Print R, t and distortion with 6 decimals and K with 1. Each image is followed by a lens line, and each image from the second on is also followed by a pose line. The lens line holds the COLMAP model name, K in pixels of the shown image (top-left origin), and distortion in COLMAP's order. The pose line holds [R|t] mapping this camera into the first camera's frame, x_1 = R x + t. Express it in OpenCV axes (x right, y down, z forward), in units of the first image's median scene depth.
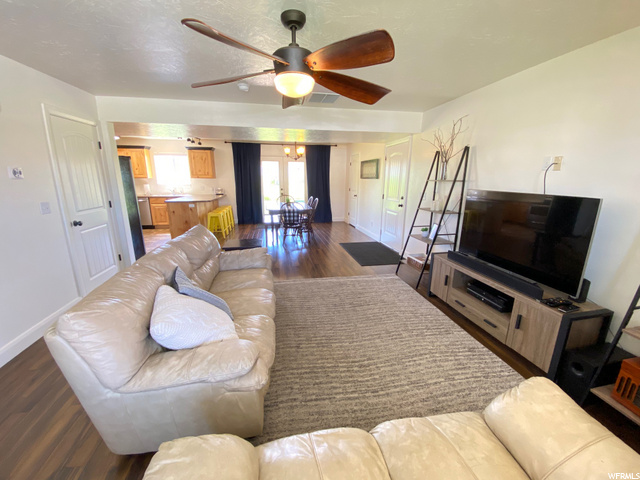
lens RADIAL K [[258.7, 0, 320.0], [0, 258.7, 240.0], [0, 0, 1]] dist [0.000485, 0.000007]
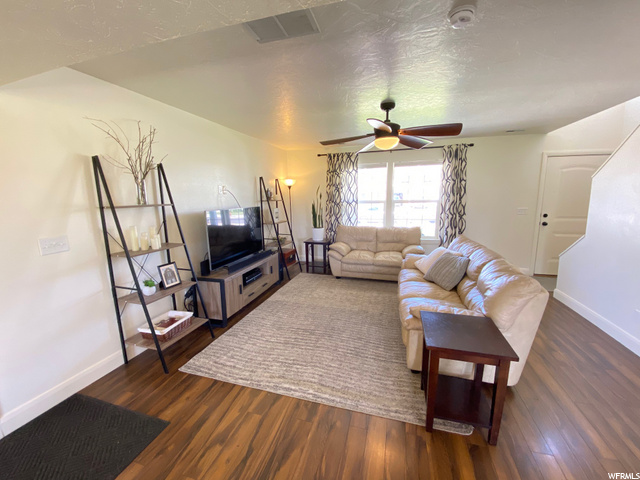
lens RADIAL K [[258.7, 0, 320.0], [0, 258.7, 240.0], [0, 0, 1]] dist [0.000485, 0.000007]
pose [[-0.893795, -0.078170, 0.441612, -0.310547], [0.109762, 0.916618, 0.384401, -0.449796], [-0.434837, 0.392048, -0.810688, 1.724353]]
